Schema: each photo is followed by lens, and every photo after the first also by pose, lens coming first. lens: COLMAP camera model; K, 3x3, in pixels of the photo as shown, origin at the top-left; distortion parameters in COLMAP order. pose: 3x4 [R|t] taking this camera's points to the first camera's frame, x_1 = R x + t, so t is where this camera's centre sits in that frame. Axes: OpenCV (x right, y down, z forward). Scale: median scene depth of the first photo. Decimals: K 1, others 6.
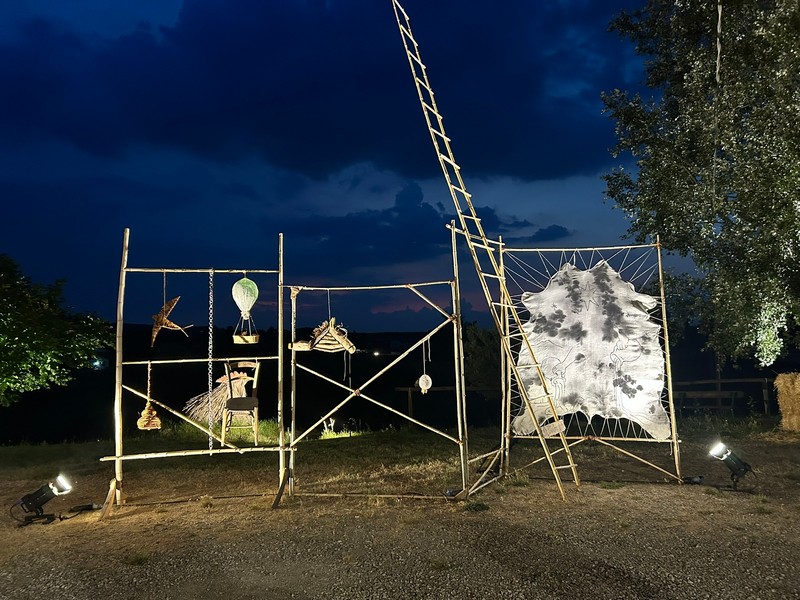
lens RADIAL K [[595.8, 0, 400.0], [0, 595.8, 300.0], [0, 0, 1]] dist [0.078288, -0.128990]
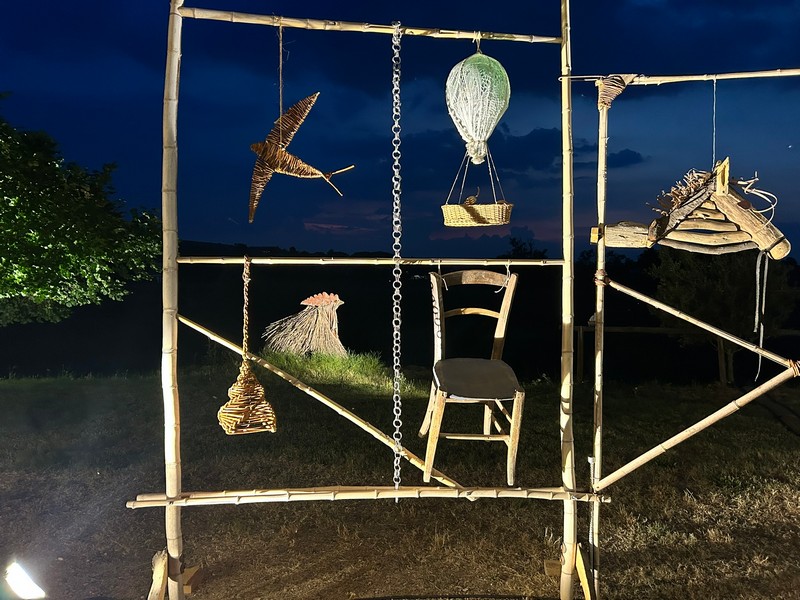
lens RADIAL K [[595.8, 0, 400.0], [0, 595.8, 300.0], [0, 0, 1]] dist [0.078288, -0.128990]
pose [[0.994765, 0.040907, -0.093641, -0.122562], [-0.029060, 0.991787, 0.124557, 0.033762], [0.097967, -0.121183, 0.987784, 0.273495]]
